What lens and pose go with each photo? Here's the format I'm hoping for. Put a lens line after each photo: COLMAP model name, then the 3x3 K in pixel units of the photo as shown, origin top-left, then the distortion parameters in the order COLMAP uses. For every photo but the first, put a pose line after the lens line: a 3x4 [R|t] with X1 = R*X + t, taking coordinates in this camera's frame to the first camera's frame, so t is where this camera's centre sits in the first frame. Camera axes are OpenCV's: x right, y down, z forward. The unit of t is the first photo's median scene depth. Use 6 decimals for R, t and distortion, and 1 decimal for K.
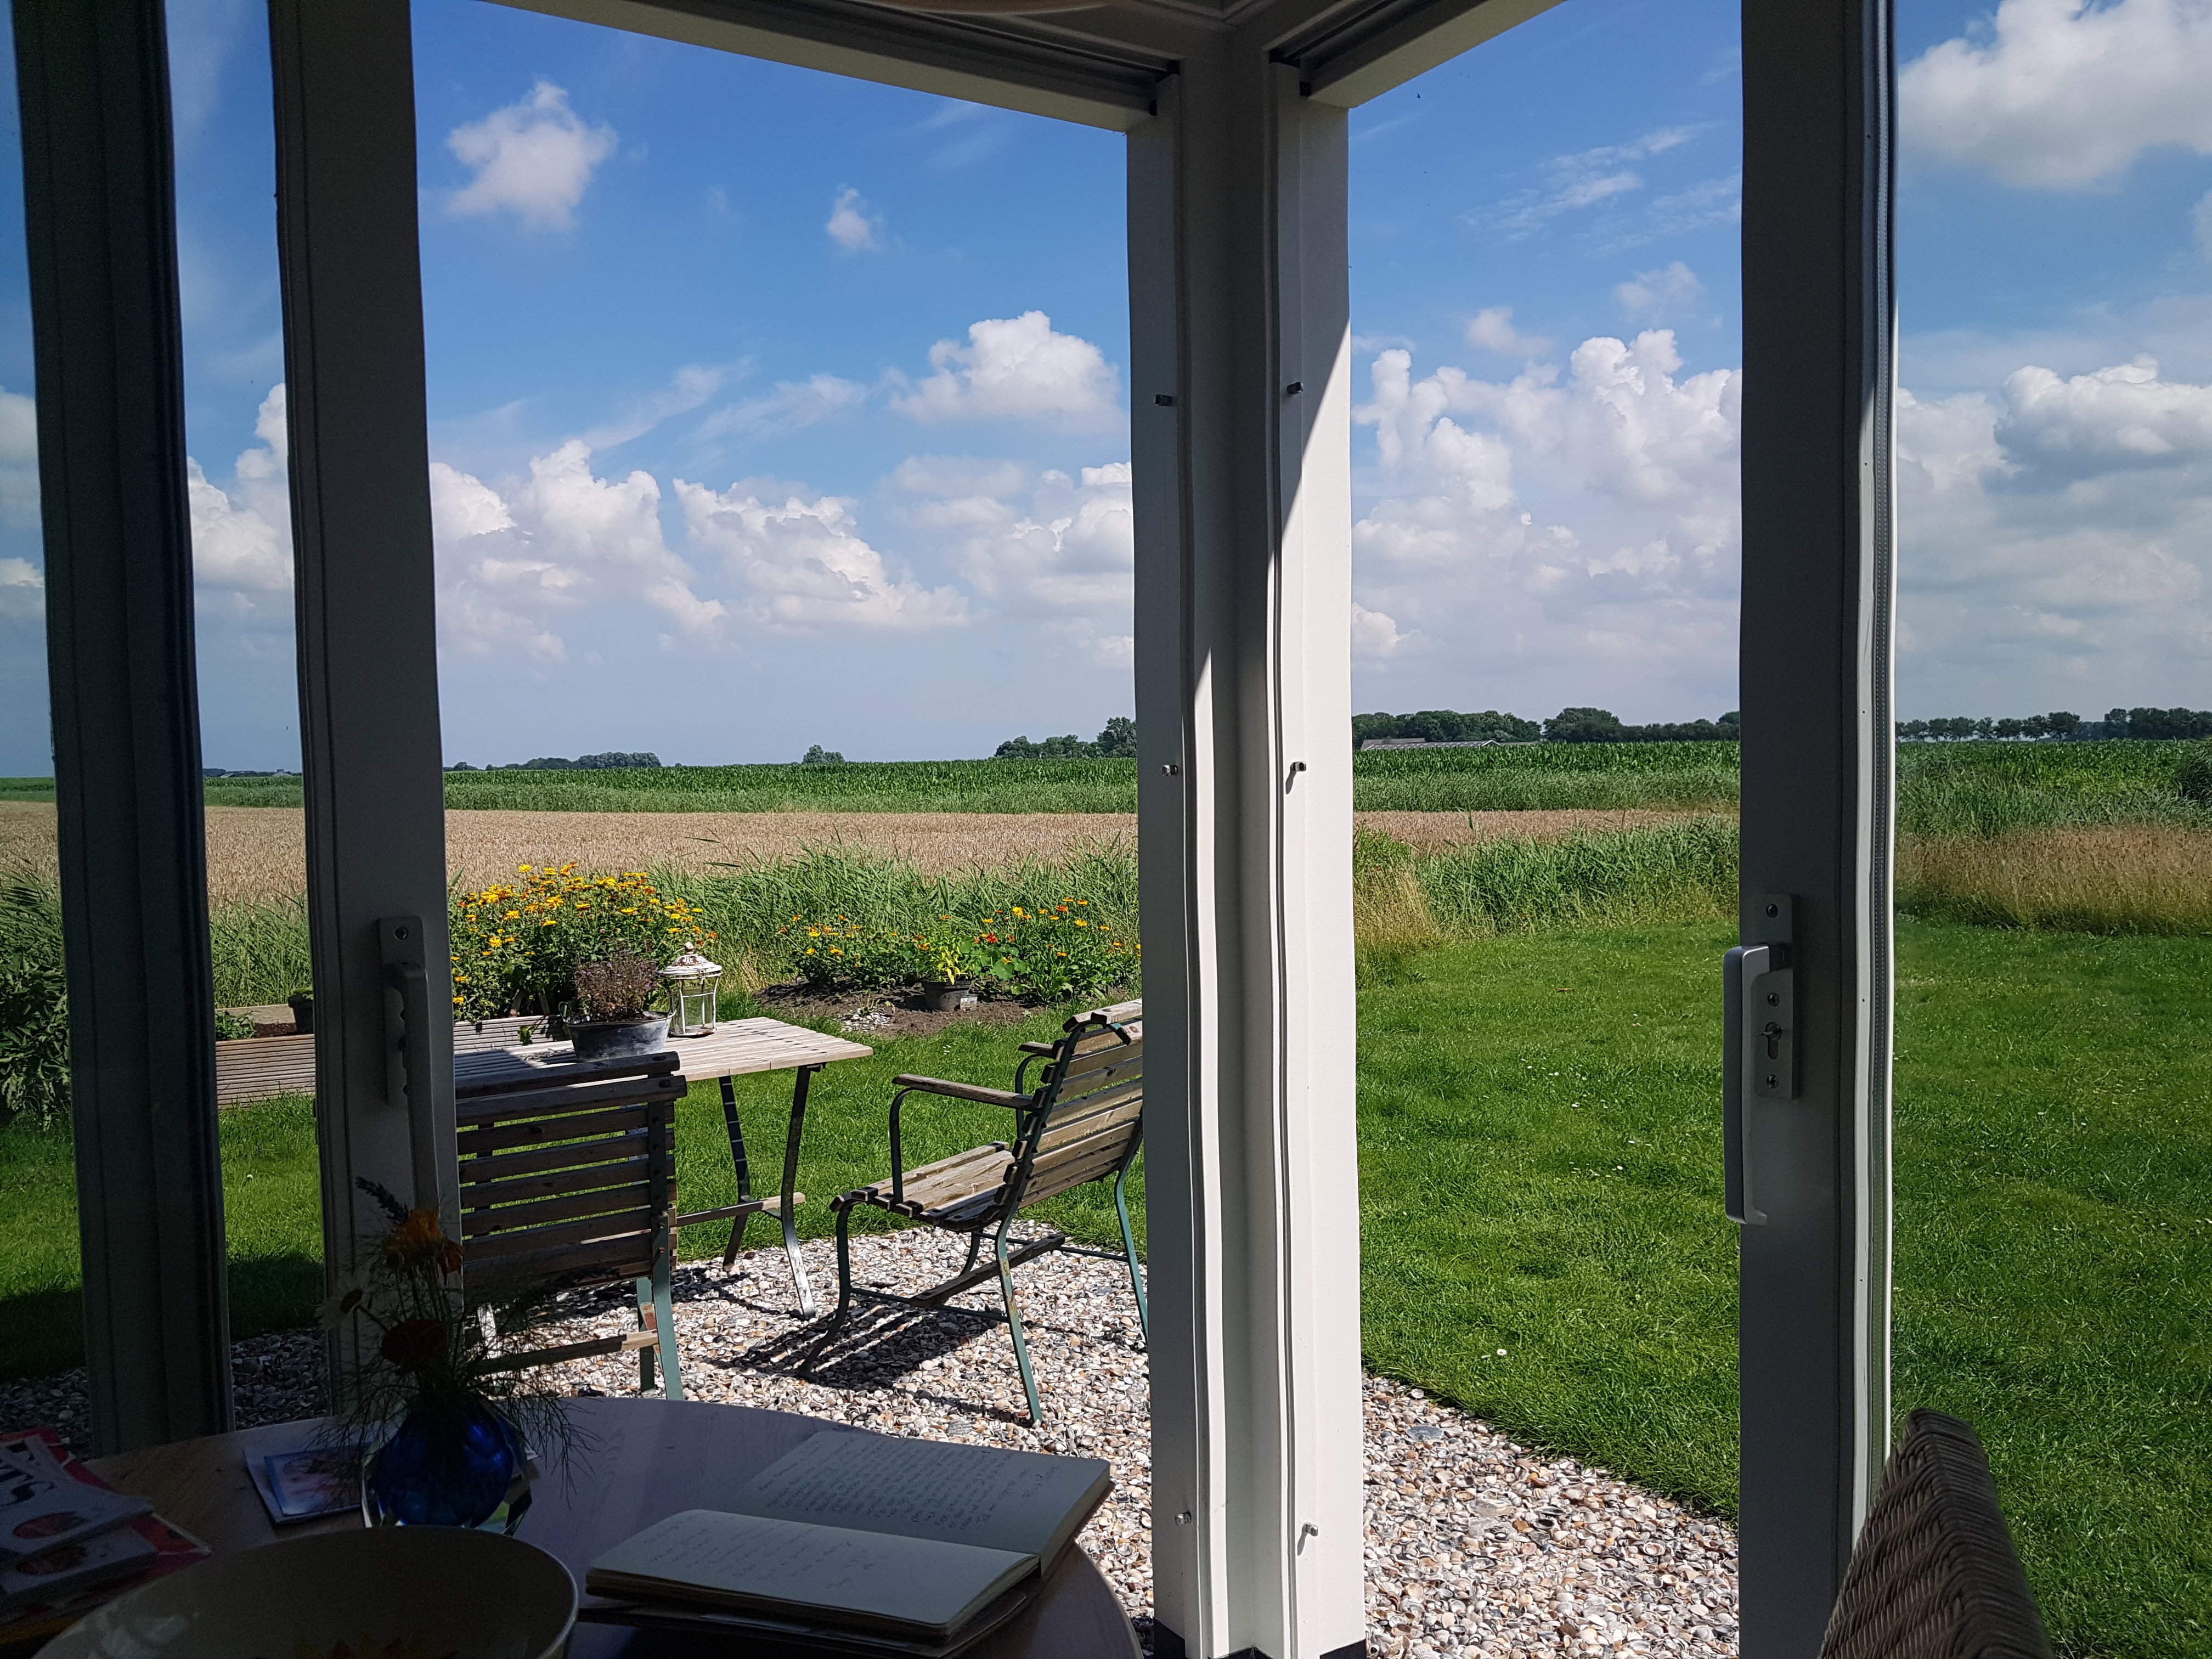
lens RADIAL K [[1730.6, 0, 1081.5], [0, 1730.6, 824.6], [0, 0, 1]] dist [-0.001729, -0.002263]
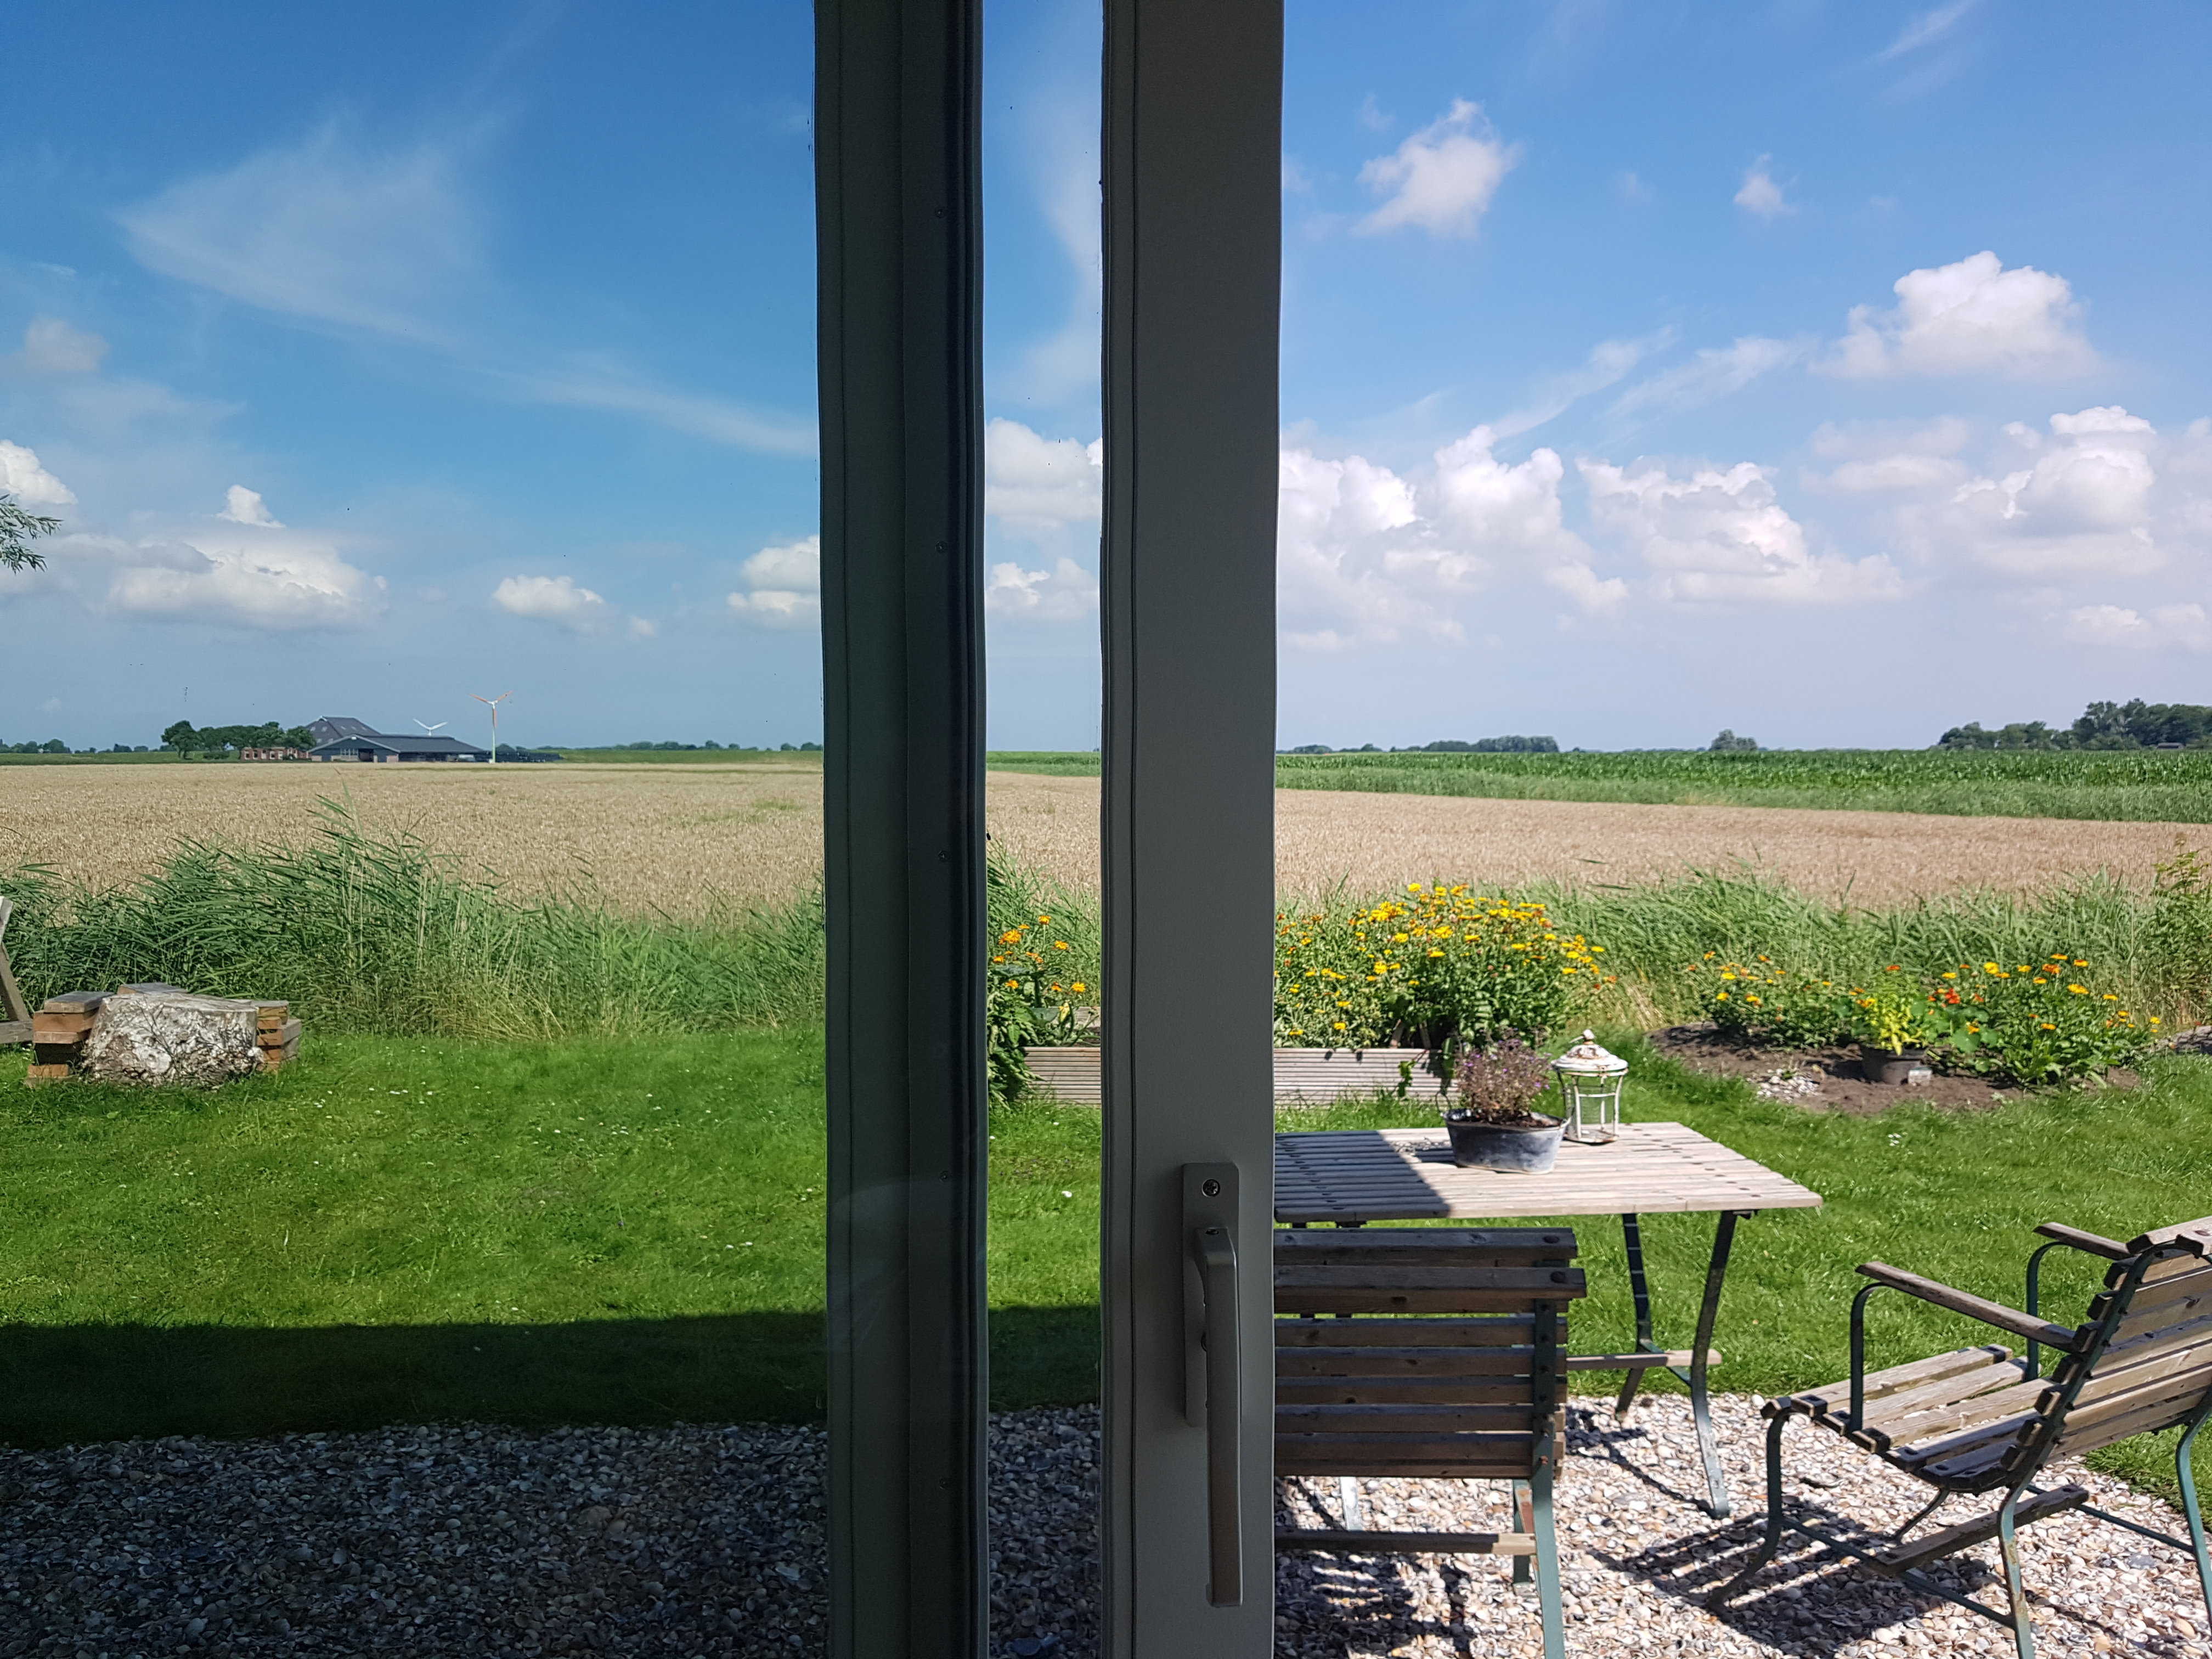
lens RADIAL K [[1730.6, 0, 1081.5], [0, 1730.6, 824.6], [0, 0, 1]] dist [-0.001729, -0.002263]
pose [[0.874681, 0.038427, -0.483173, -0.038952], [-0.032733, 0.999260, 0.020215, -0.043262], [0.483592, -0.001866, 0.875292, 0.139064]]
